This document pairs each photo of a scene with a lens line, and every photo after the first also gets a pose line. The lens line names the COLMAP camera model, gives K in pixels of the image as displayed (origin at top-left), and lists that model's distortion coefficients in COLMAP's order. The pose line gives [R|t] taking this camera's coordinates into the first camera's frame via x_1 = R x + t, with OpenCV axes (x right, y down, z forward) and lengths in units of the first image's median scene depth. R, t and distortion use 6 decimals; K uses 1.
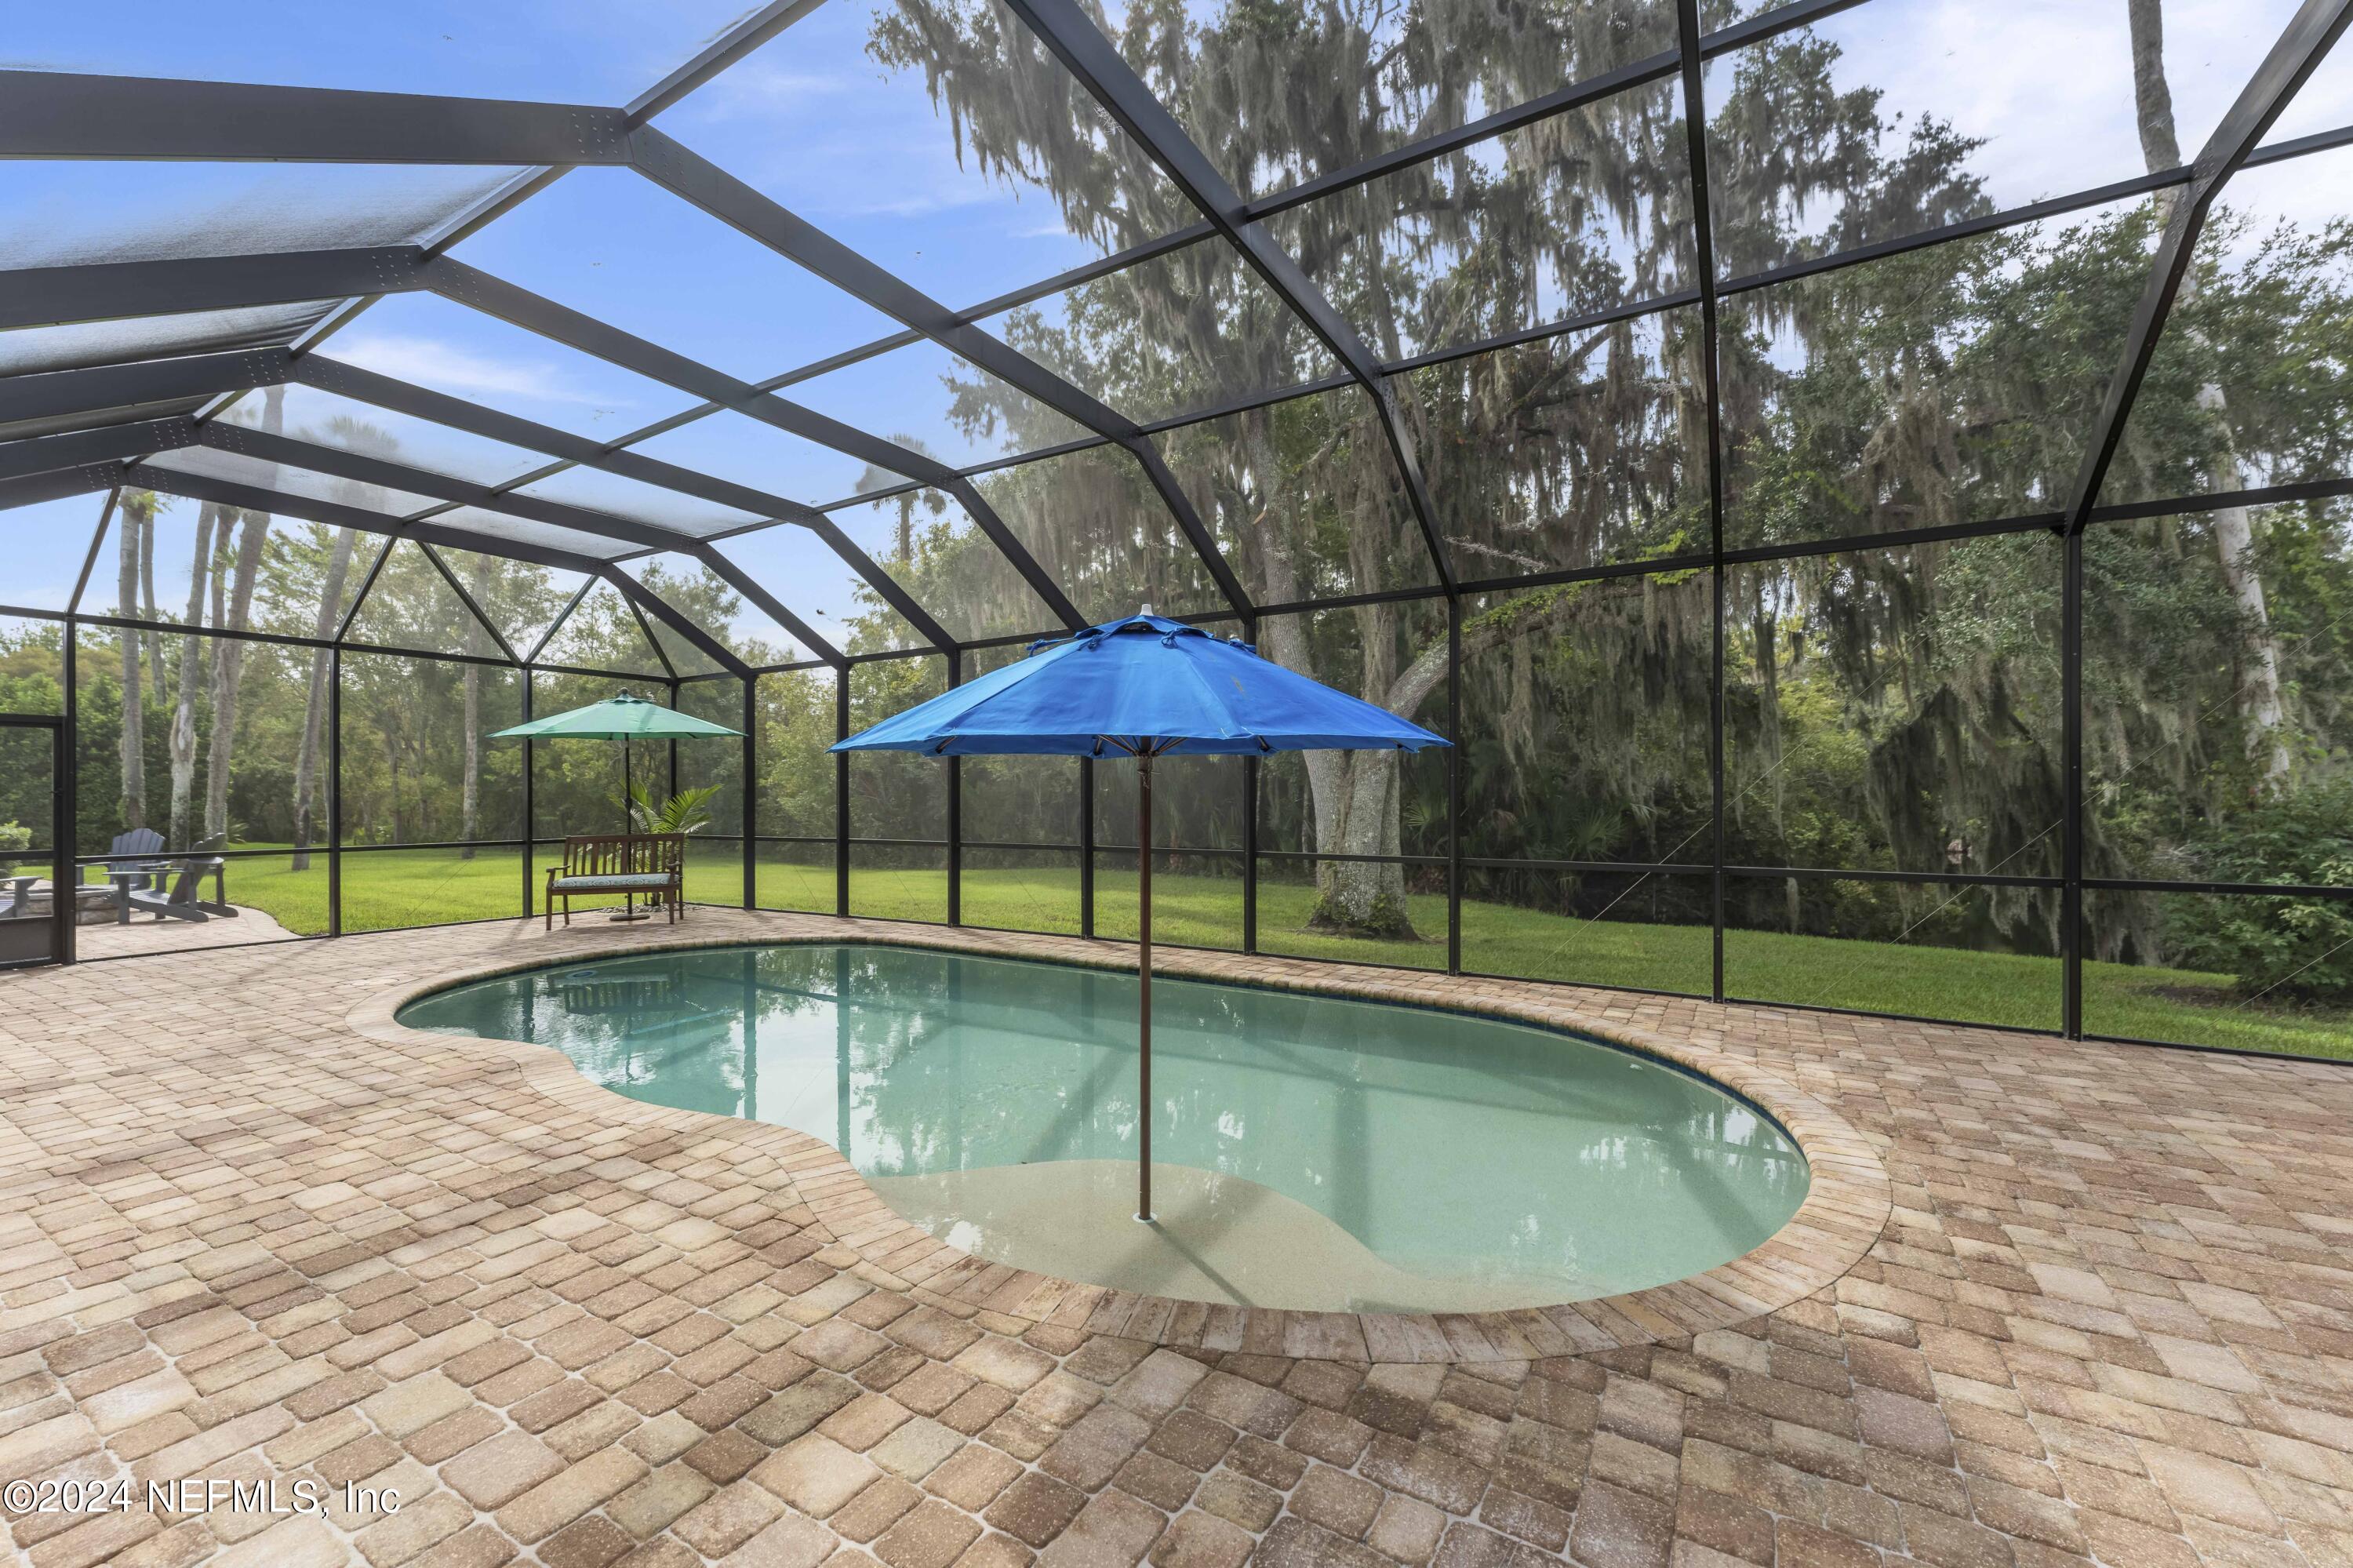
lens RADIAL K [[934.2, 0, 1190.1], [0, 934.2, 796.6], [0, 0, 1]] dist [-0.003804, 0.000987]
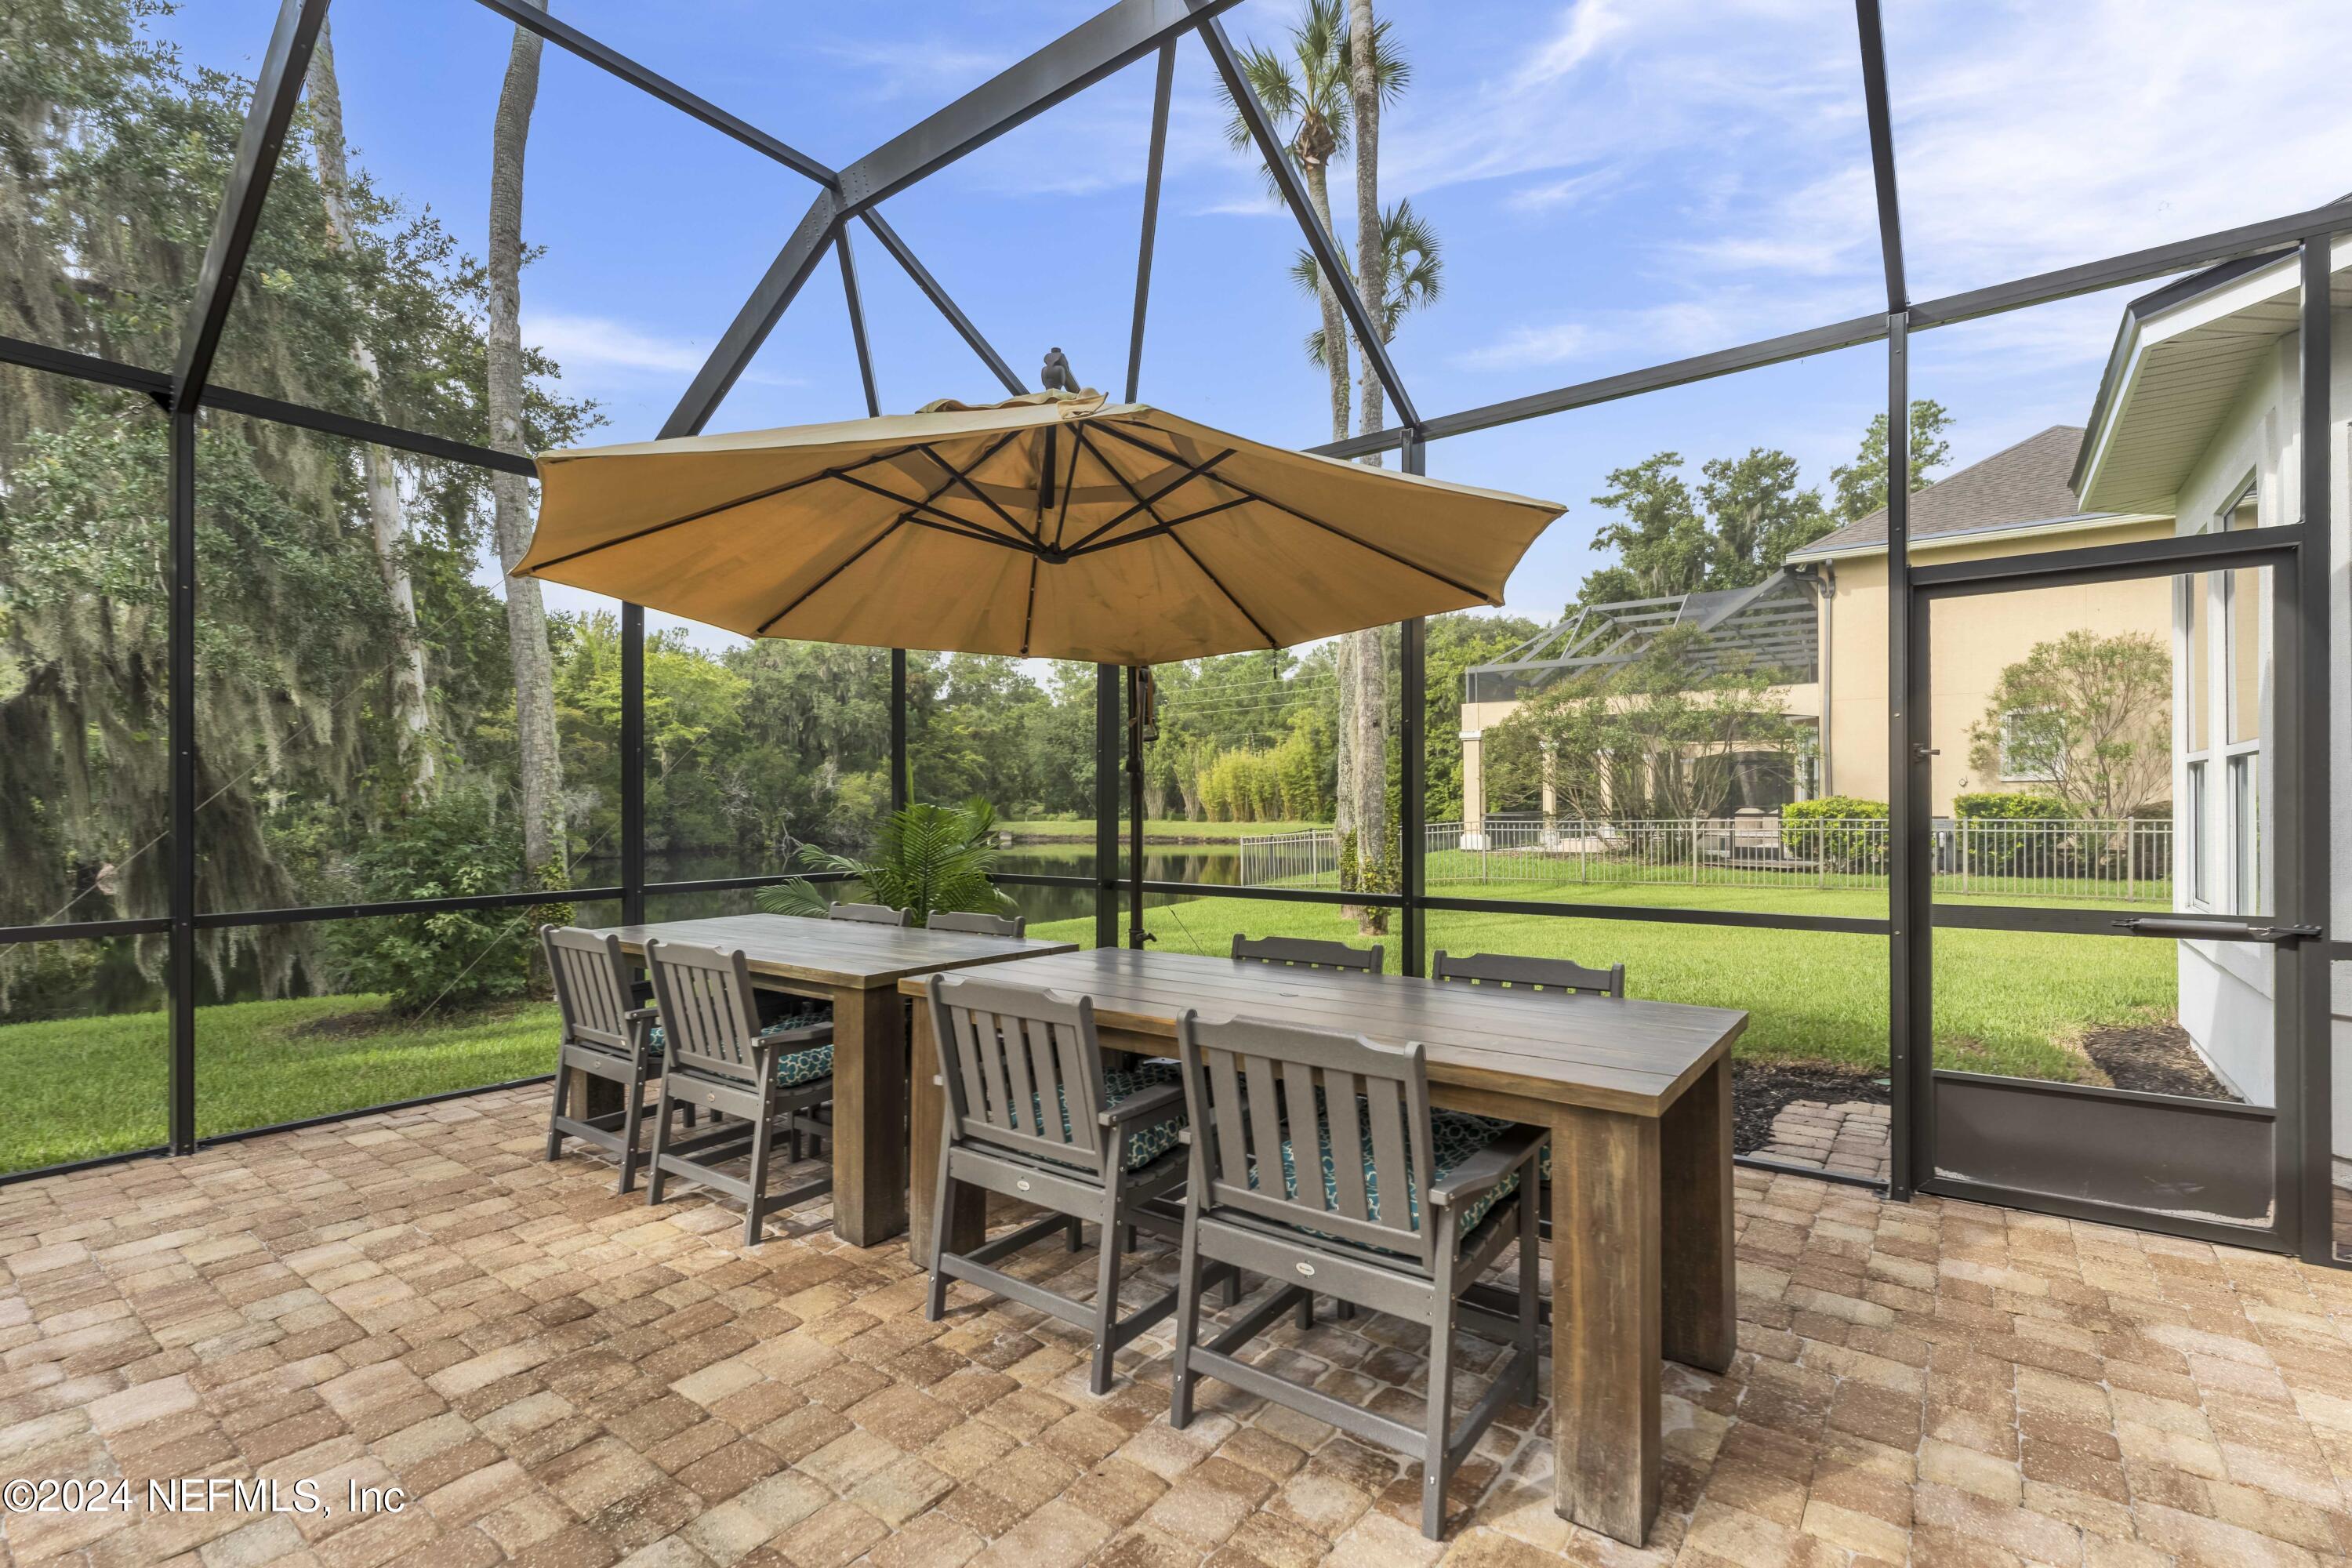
lens RADIAL K [[1081.1, 0, 1173.5], [0, 1081.1, 801.7], [0, 0, 1]] dist [-0.005092, -0.000498]
pose [[0.102966, 0.002599, 0.994681, 0.131626], [0.004364, 0.999986, -0.003065, 0.005058], [-0.994675, 0.004657, 0.102953, 0.108487]]
